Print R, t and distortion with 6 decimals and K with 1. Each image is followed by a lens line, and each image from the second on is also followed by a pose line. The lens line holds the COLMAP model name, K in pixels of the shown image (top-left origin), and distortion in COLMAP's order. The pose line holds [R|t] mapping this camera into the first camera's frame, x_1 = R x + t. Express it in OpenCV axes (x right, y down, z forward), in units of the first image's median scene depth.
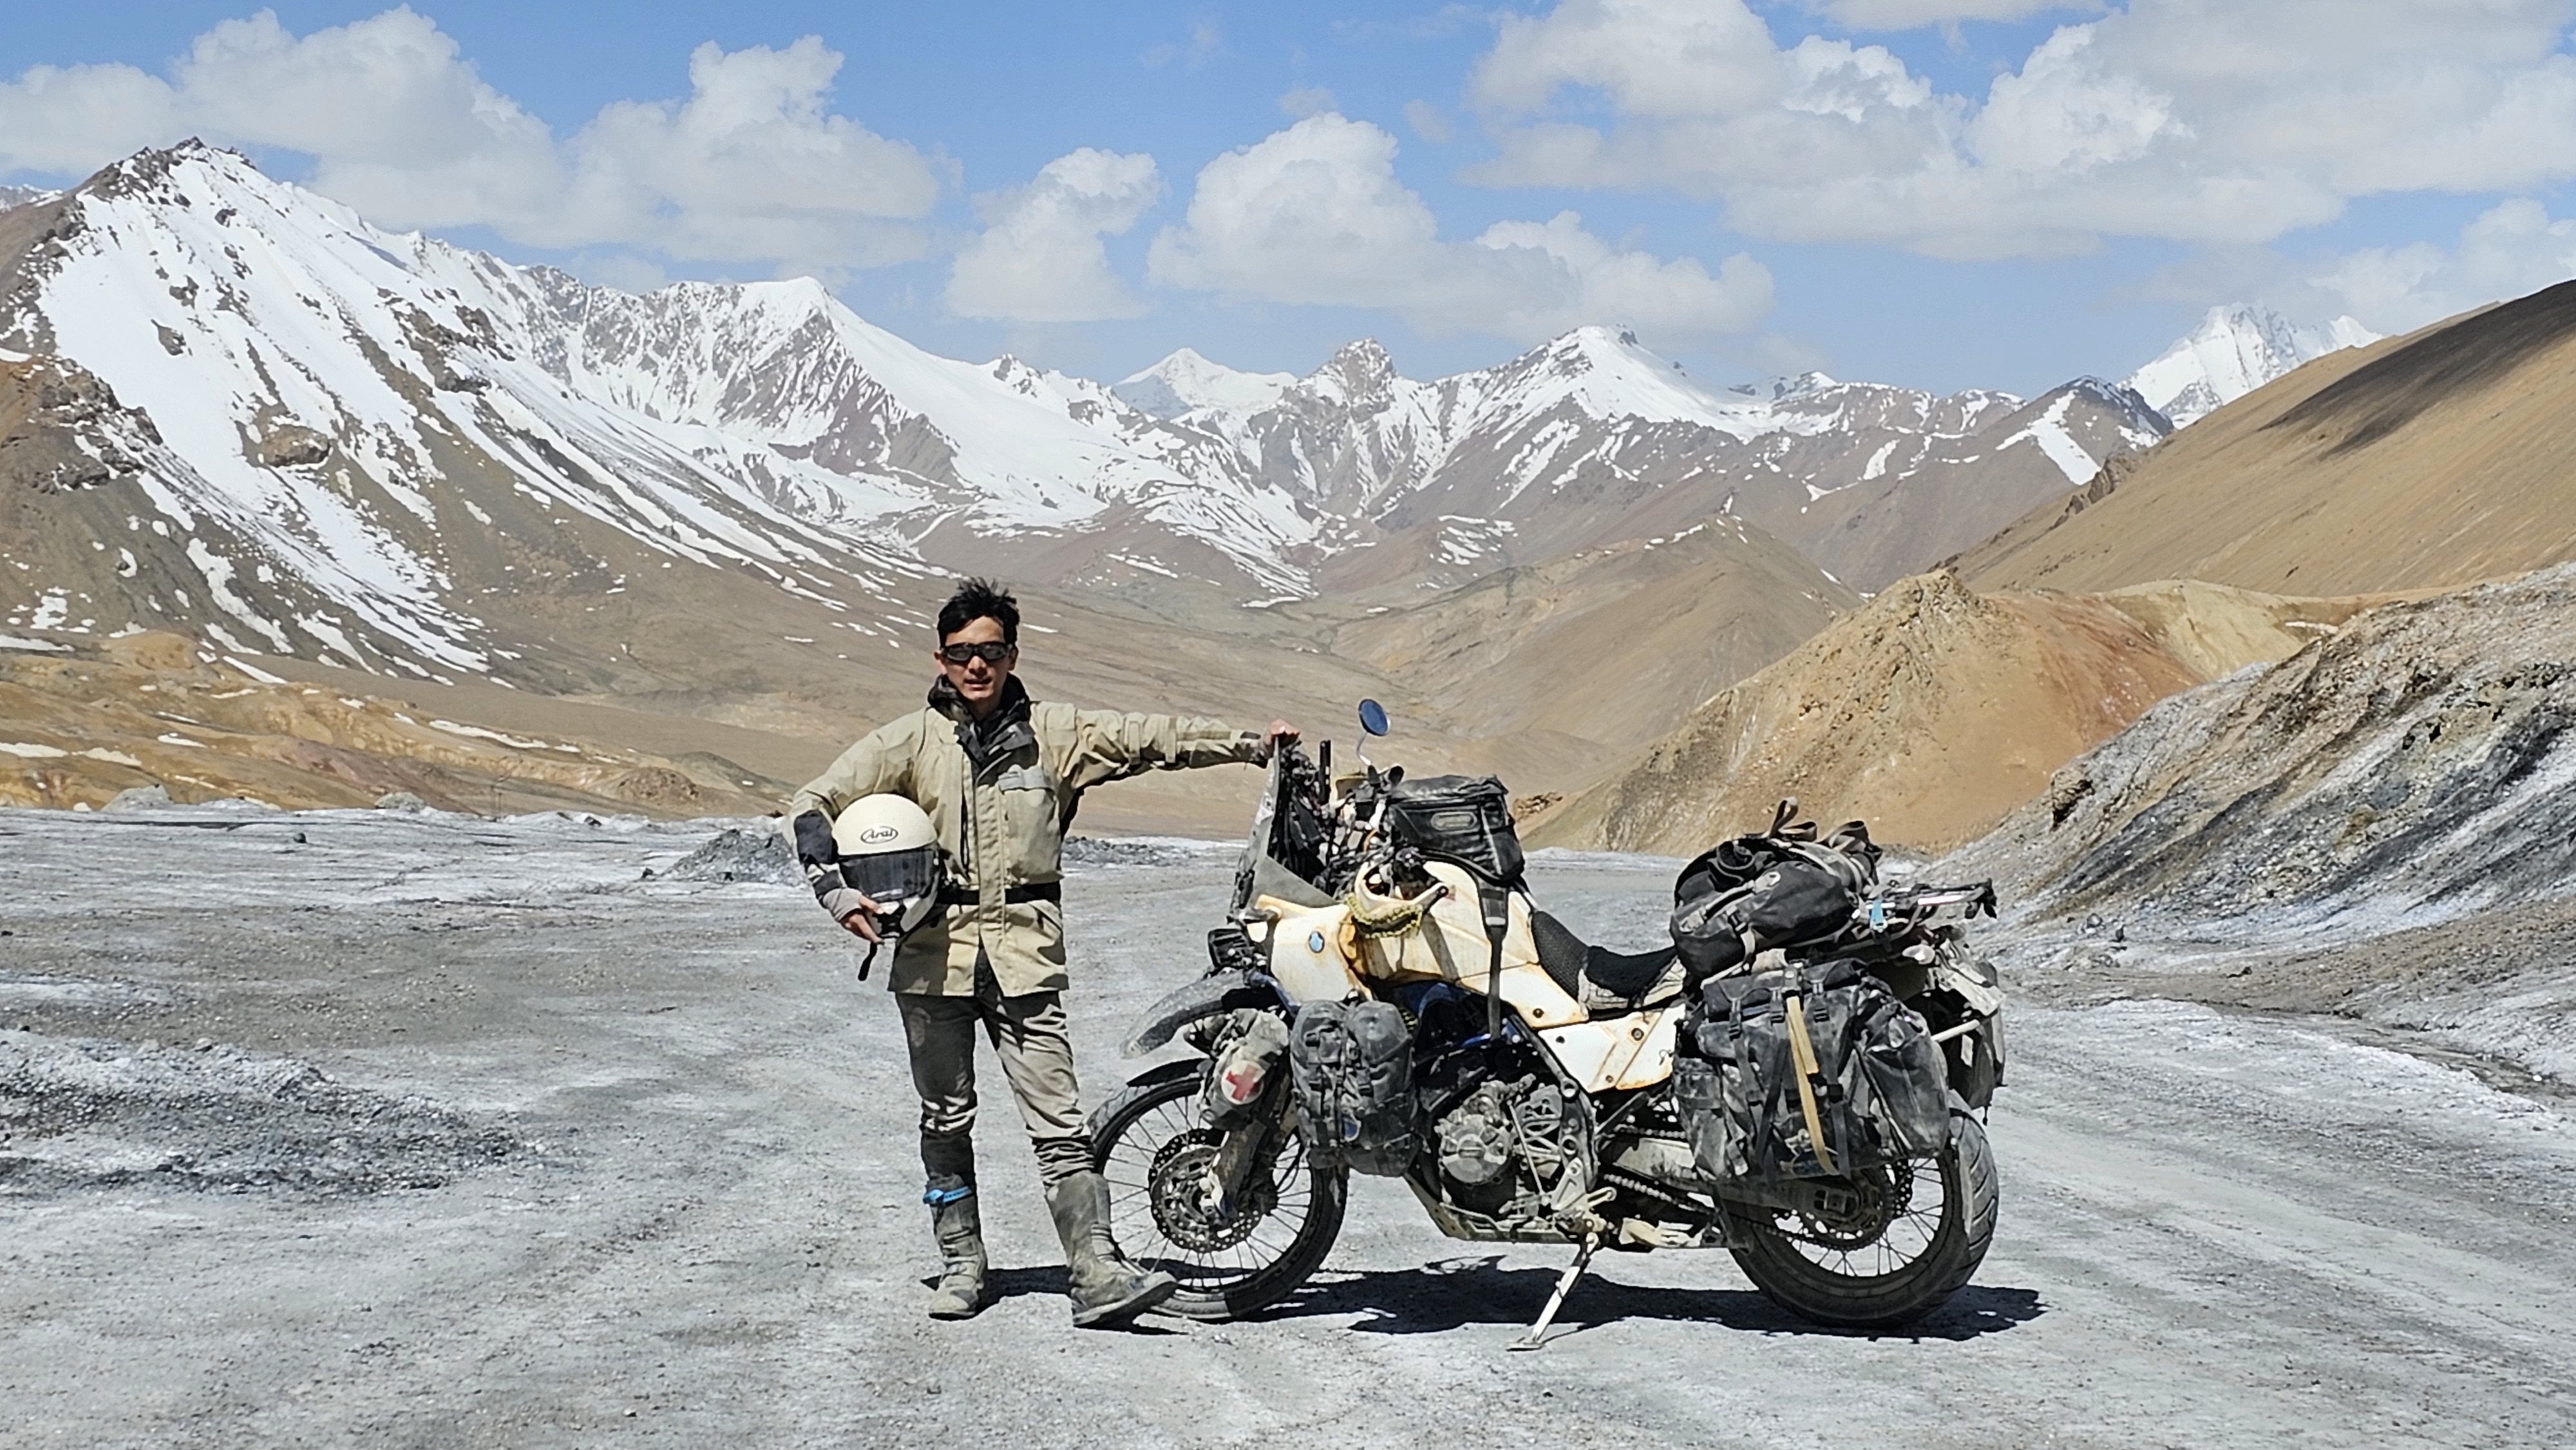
lens RADIAL K [[1993.2, 0, 1288.0], [0, 1993.2, 725.0], [0, 0, 1]] dist [0.052464, -0.051997]
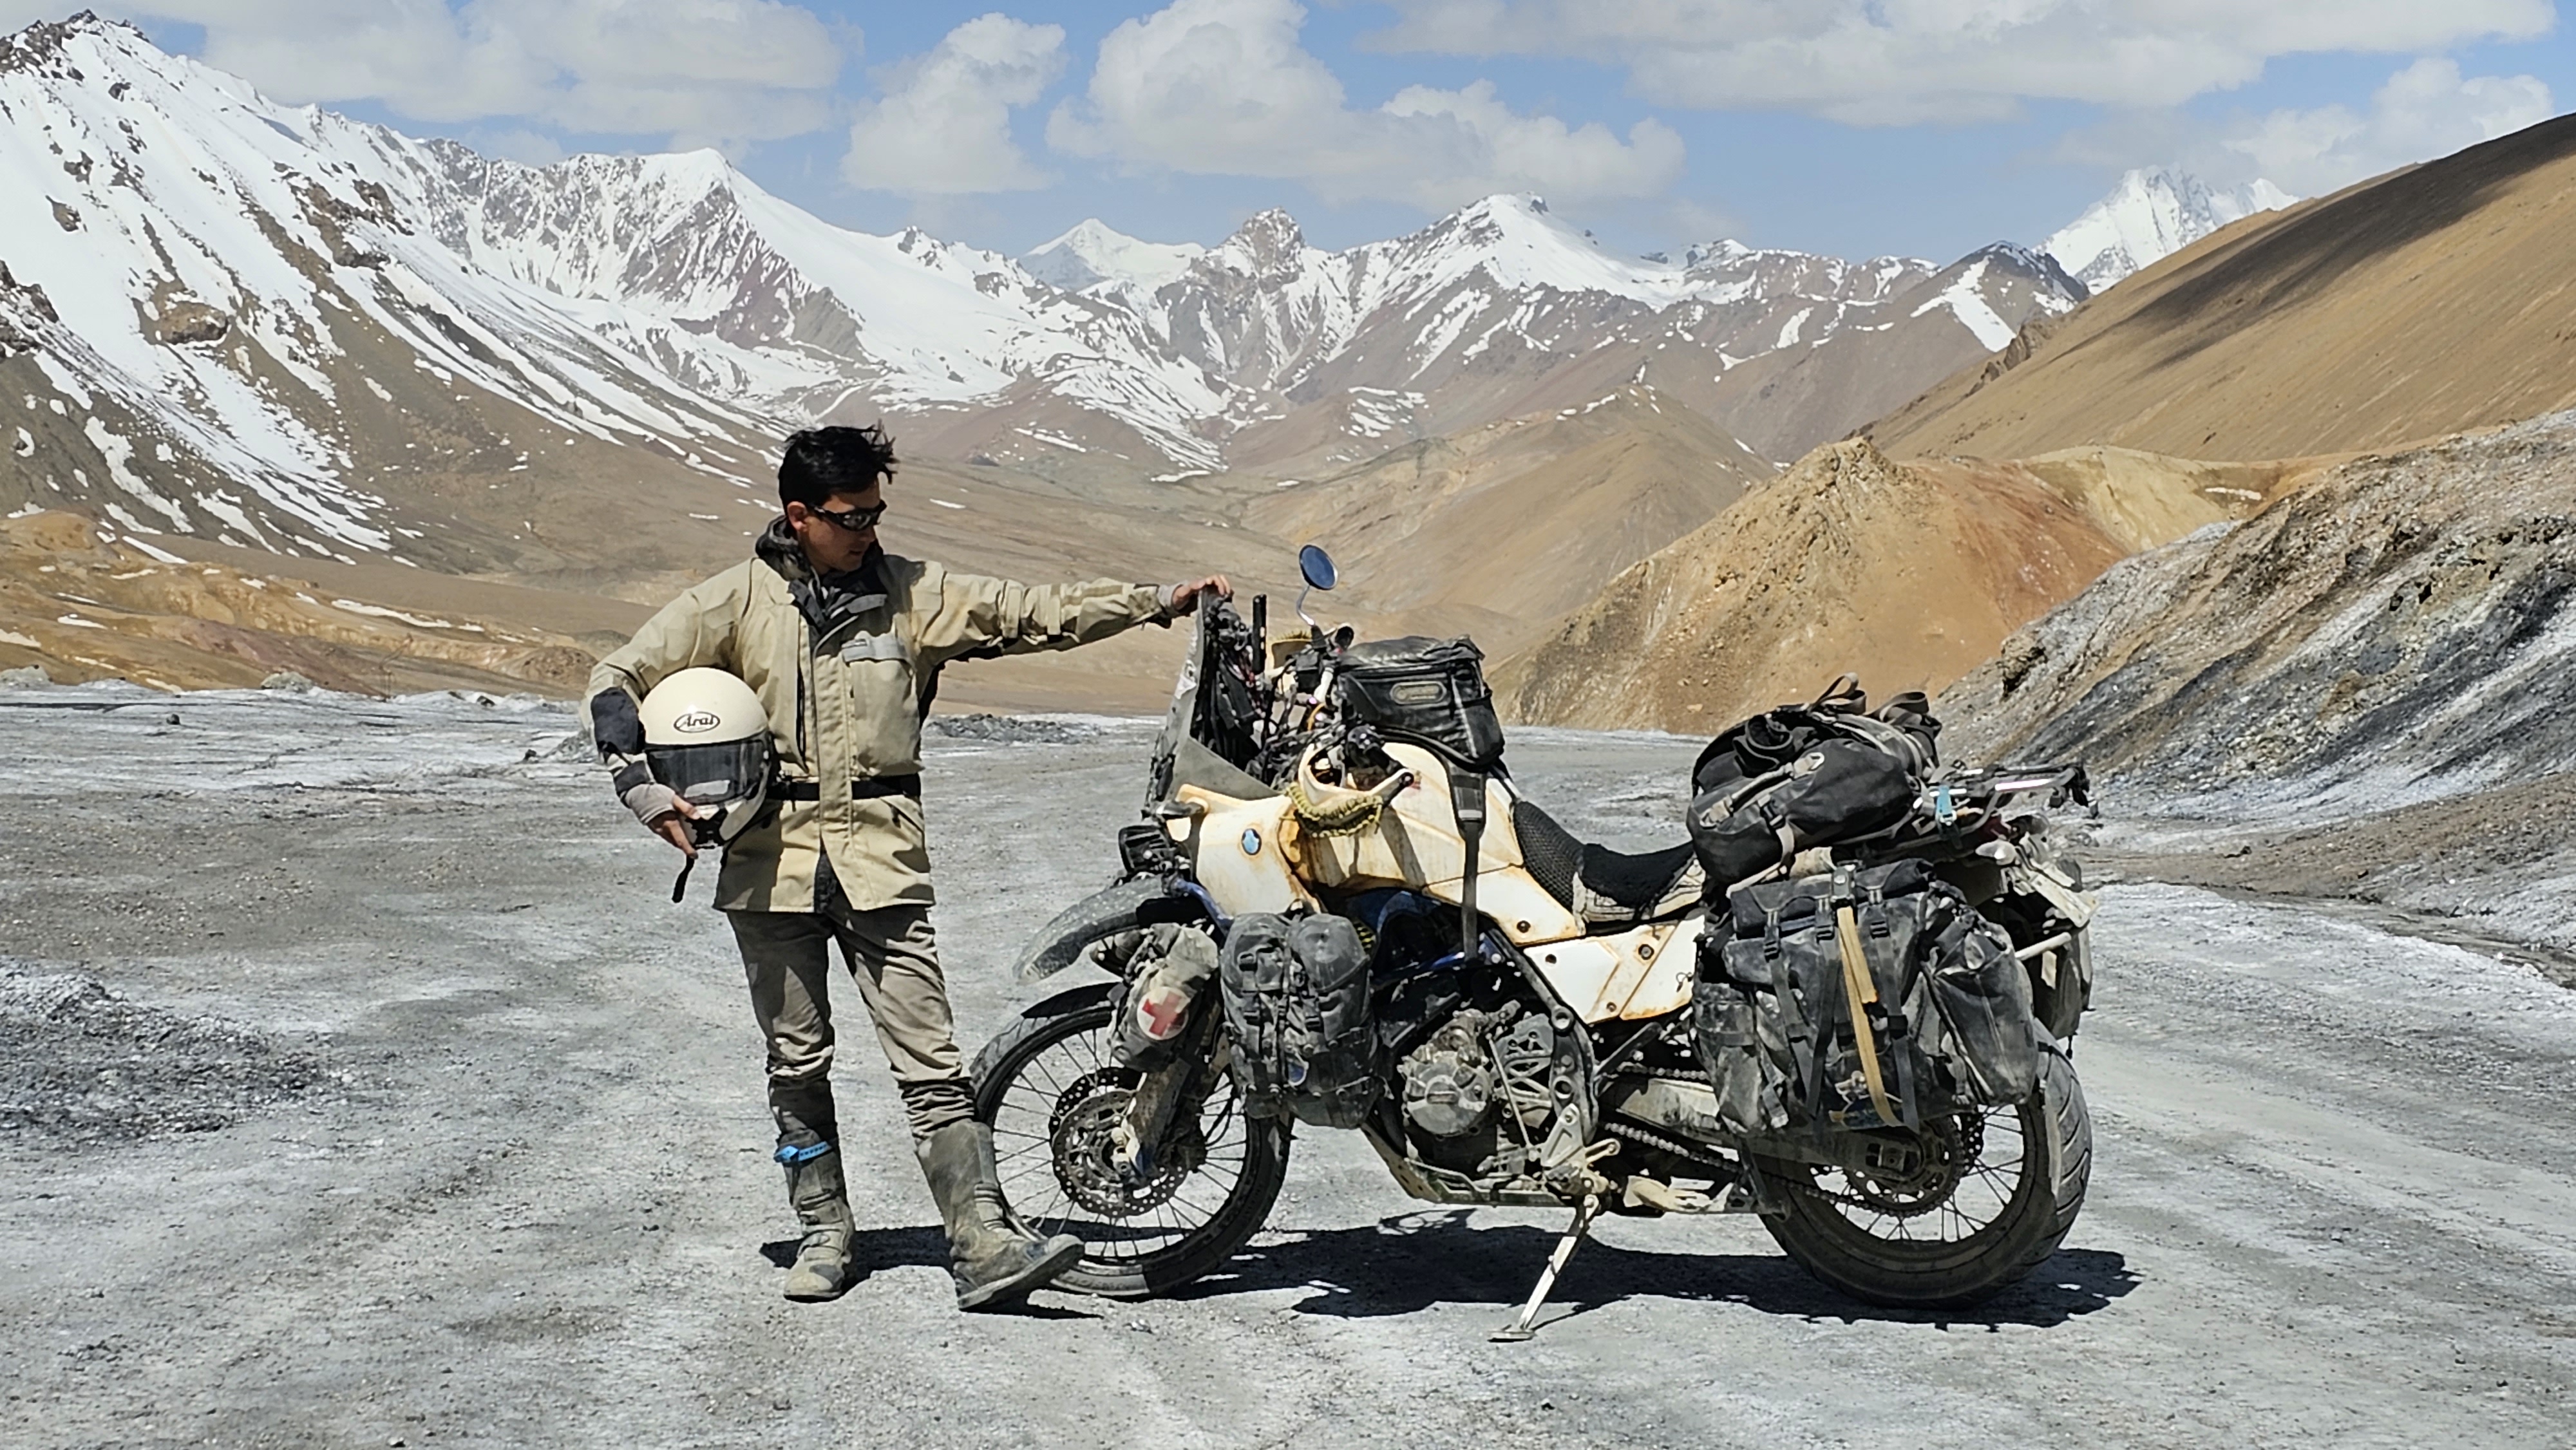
lens RADIAL K [[1759.4, 0, 1179.8], [0, 1759.4, 637.1], [0, 0, 1]] dist [0.034454, -0.030524]
pose [[0.999967, -0.006565, -0.004873, -0.005121], [0.006632, 0.999884, 0.013729, 0.006865], [0.004782, -0.013761, 0.999894, 0.128799]]
